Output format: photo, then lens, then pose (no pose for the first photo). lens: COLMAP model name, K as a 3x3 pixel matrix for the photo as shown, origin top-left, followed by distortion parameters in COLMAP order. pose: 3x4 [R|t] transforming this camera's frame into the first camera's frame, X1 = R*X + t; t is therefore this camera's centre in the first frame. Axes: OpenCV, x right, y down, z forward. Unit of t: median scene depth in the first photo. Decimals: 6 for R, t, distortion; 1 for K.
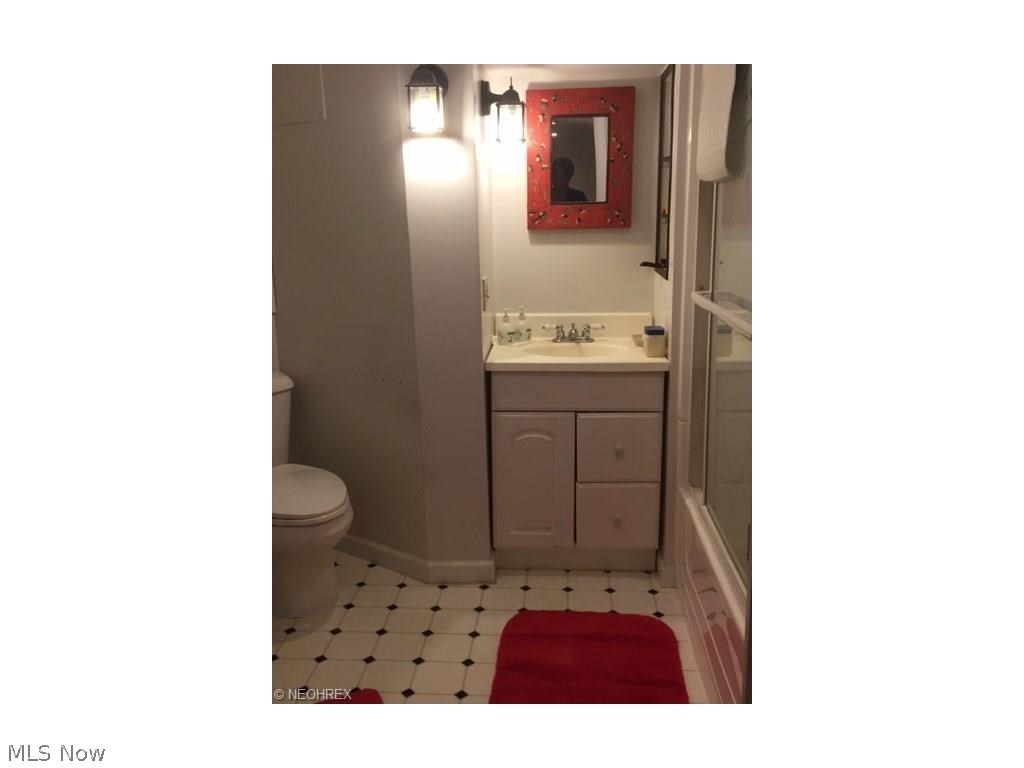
lens RADIAL K [[719.3, 0, 512.0], [0, 719.3, 384.0], [0, 0, 1]] dist [0.052916, 0.001480]
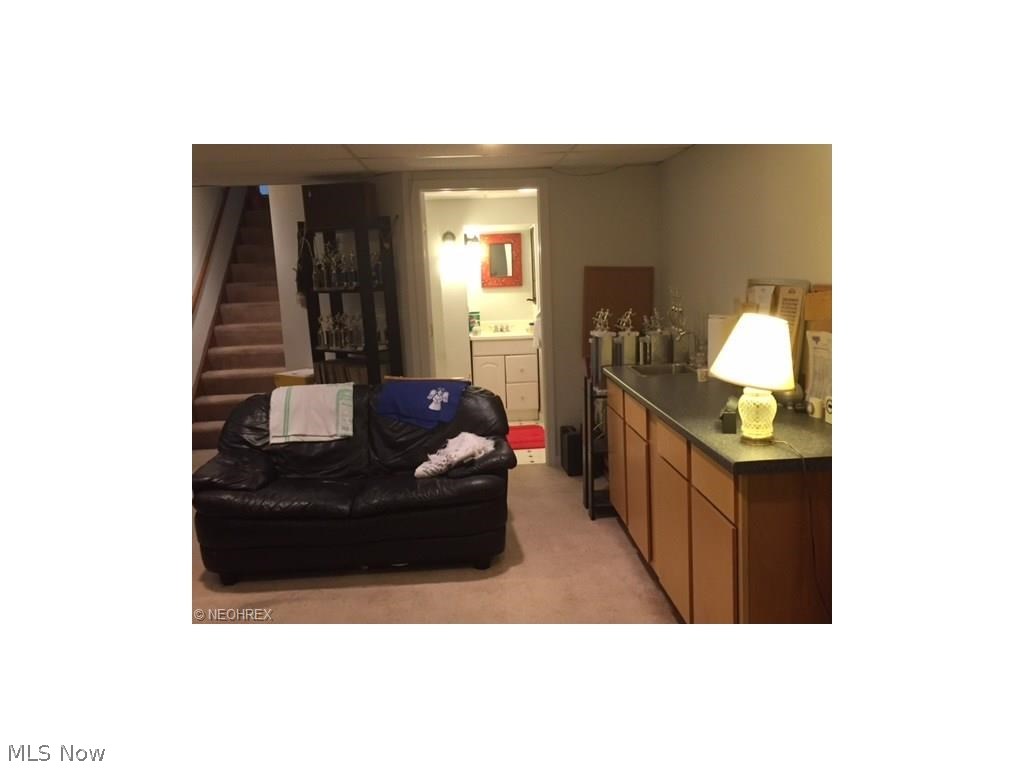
lens RADIAL K [[719.3, 0, 512.0], [0, 719.3, 384.0], [0, 0, 1]] dist [0.052916, 0.001480]
pose [[0.991669, -0.040596, 0.122250, -0.202744], [0.048592, 0.996820, -0.063149, 0.297495], [-0.119298, 0.068563, 0.990488, -1.539222]]
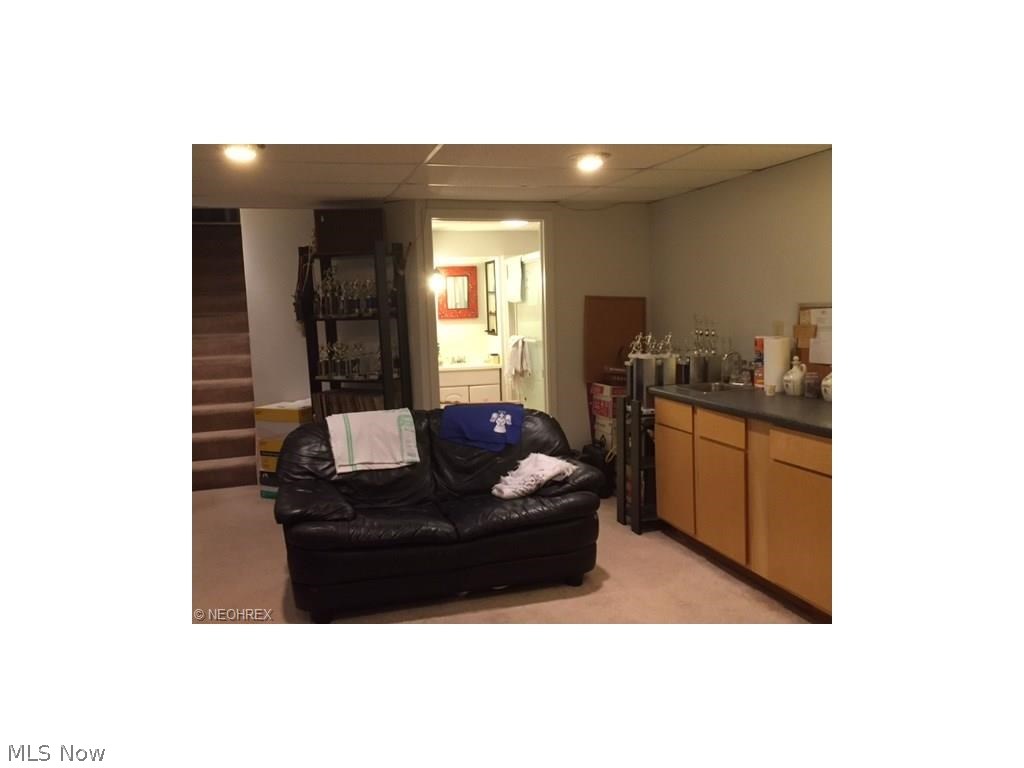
lens RADIAL K [[719.3, 0, 512.0], [0, 719.3, 384.0], [0, 0, 1]] dist [0.052916, 0.001480]
pose [[0.934410, -0.050220, 0.352641, -0.665767], [0.092097, 0.990410, -0.102987, 0.305273], [-0.344087, 0.128710, 0.930074, -1.455310]]
